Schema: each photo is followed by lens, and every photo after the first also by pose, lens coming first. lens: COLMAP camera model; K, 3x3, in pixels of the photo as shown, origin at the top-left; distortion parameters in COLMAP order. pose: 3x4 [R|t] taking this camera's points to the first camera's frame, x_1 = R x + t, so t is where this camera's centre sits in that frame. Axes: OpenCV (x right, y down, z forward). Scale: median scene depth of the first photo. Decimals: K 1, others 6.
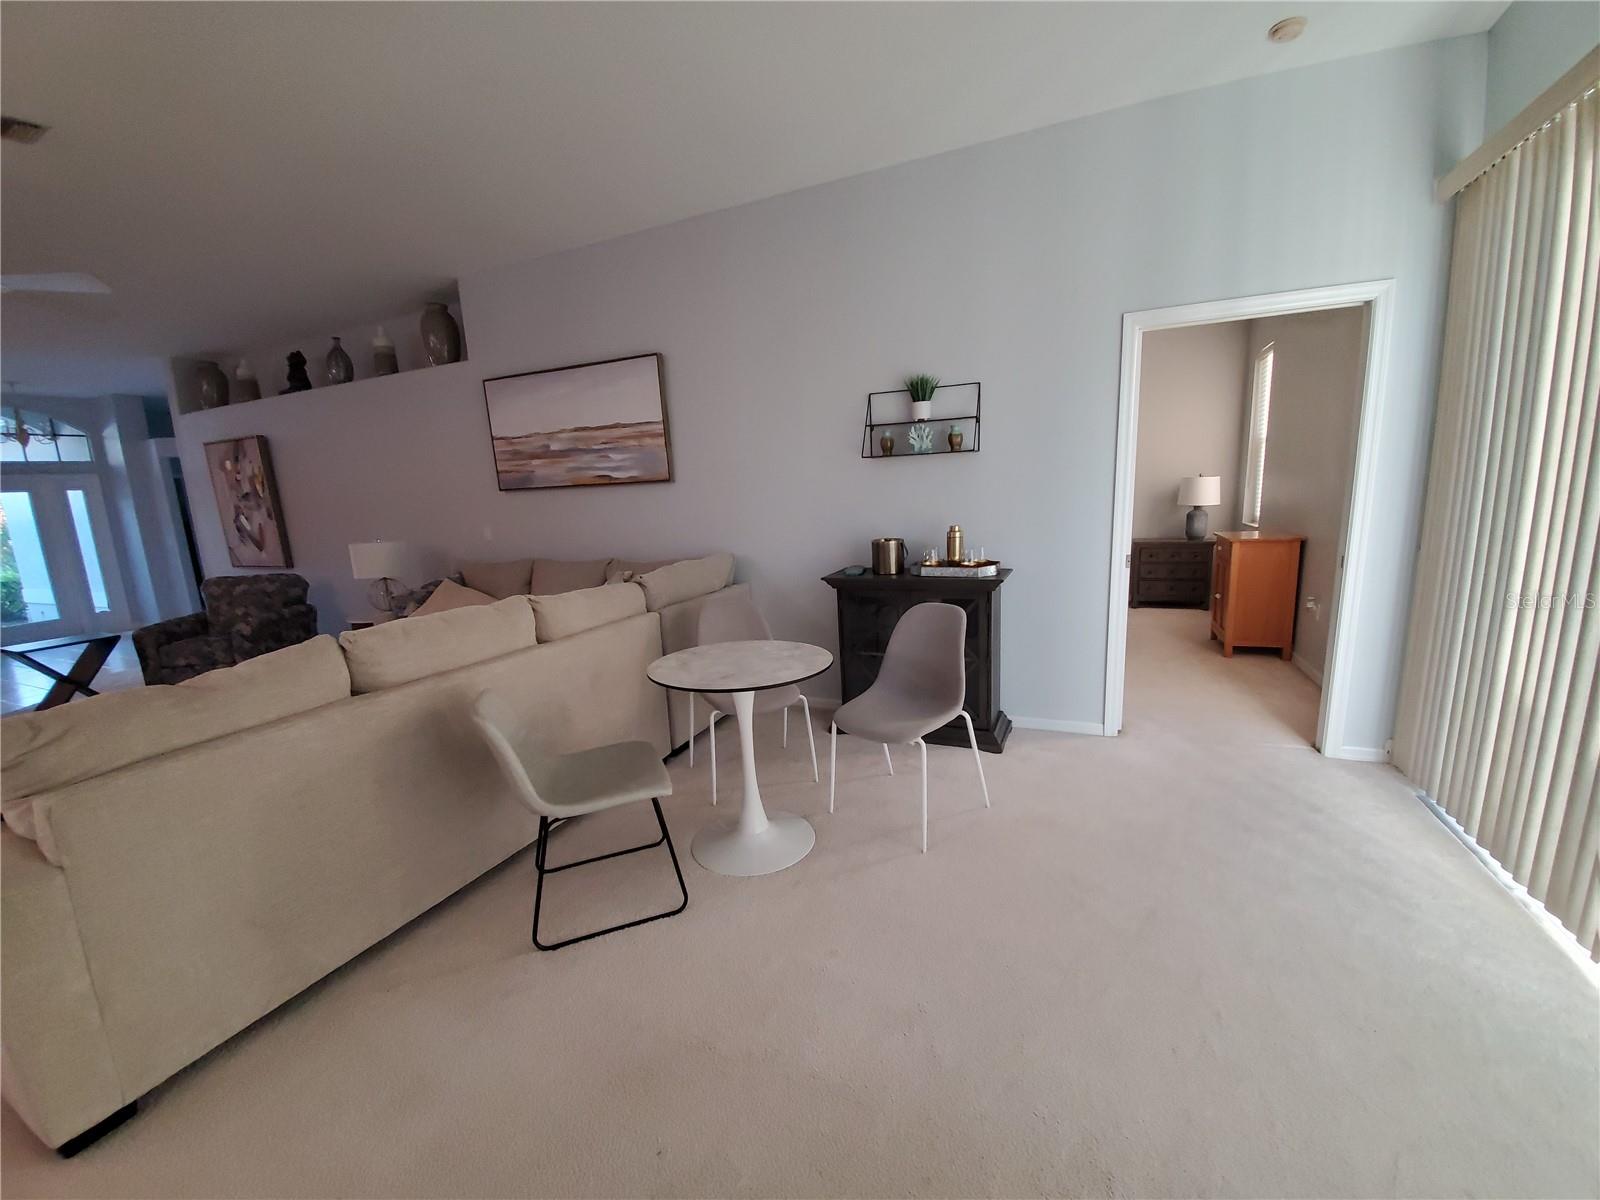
lens RADIAL K [[634.9, 0, 820.4], [0, 634.9, 615.5], [0, 0, 1]] dist [0.007162, -0.014522]
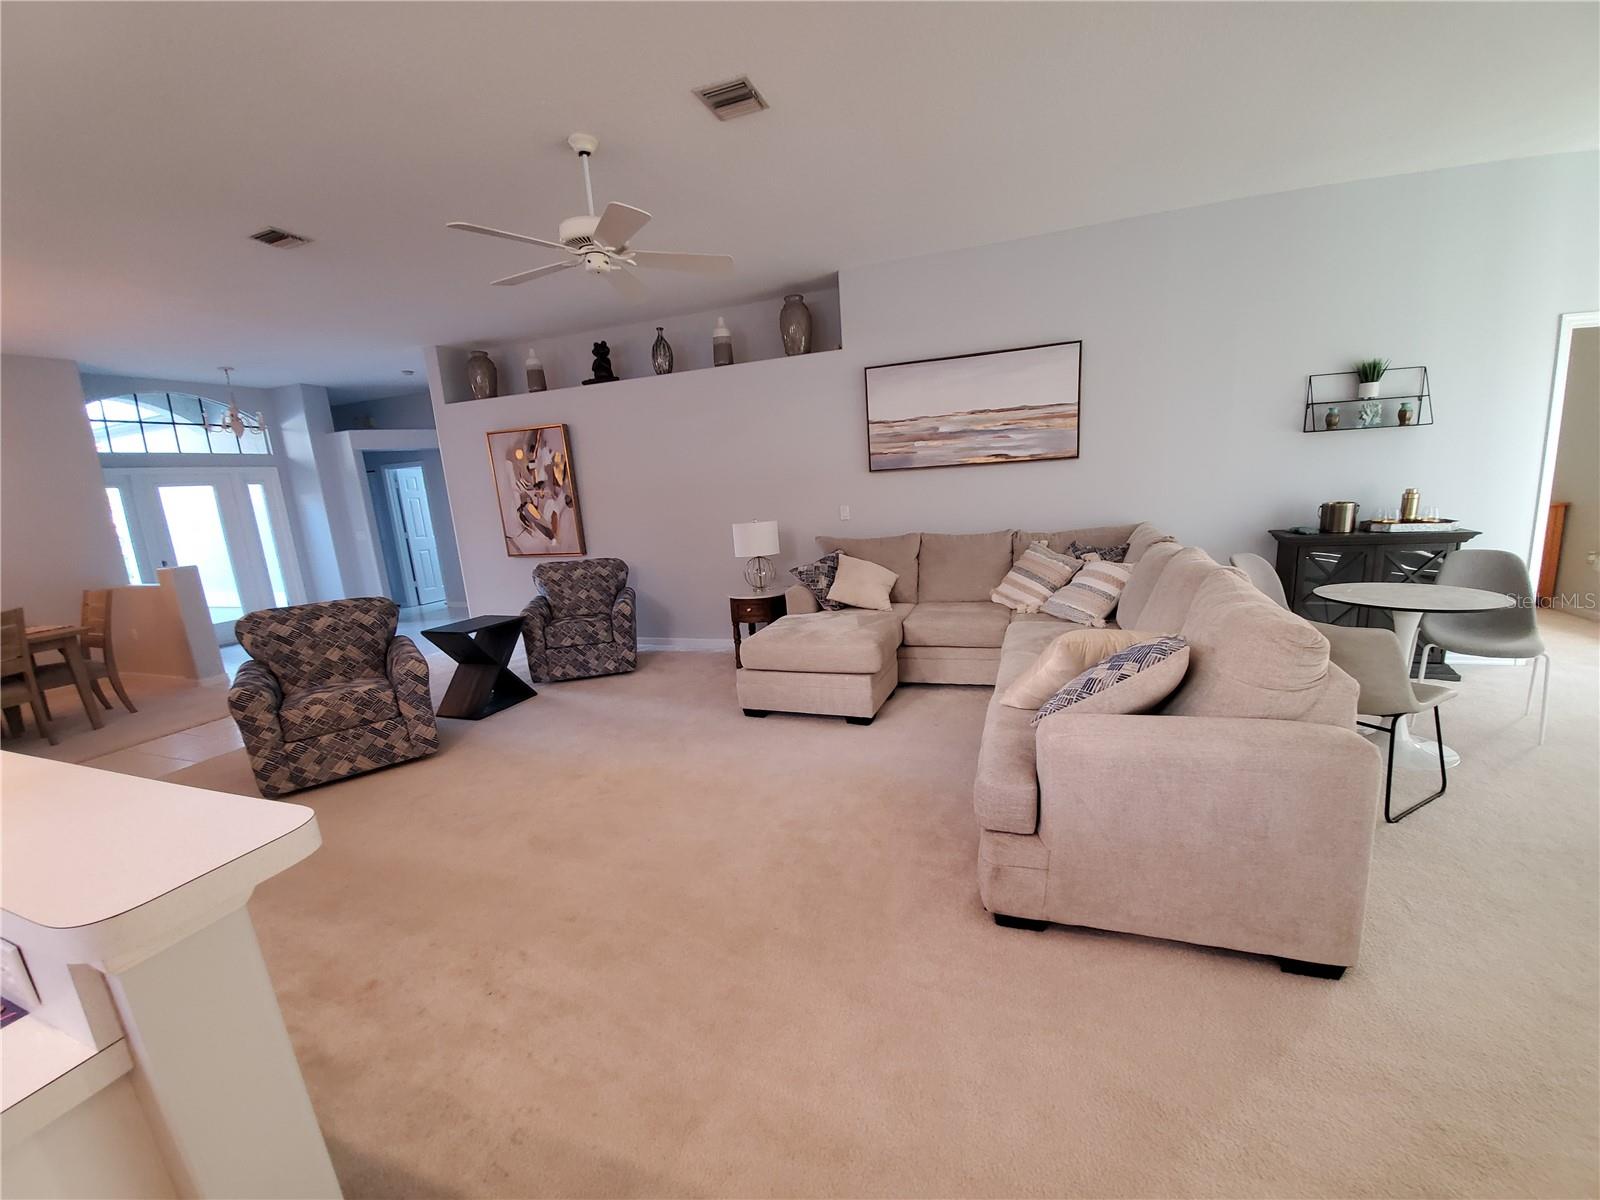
lens RADIAL K [[634.9, 0, 820.4], [0, 634.9, 615.5], [0, 0, 1]] dist [0.007162, -0.014522]
pose [[0.997742, -0.030380, 0.059893, -0.659830], [0.030013, 0.999525, 0.007012, 0.035069], [-0.060078, -0.005198, 0.998180, -0.062071]]
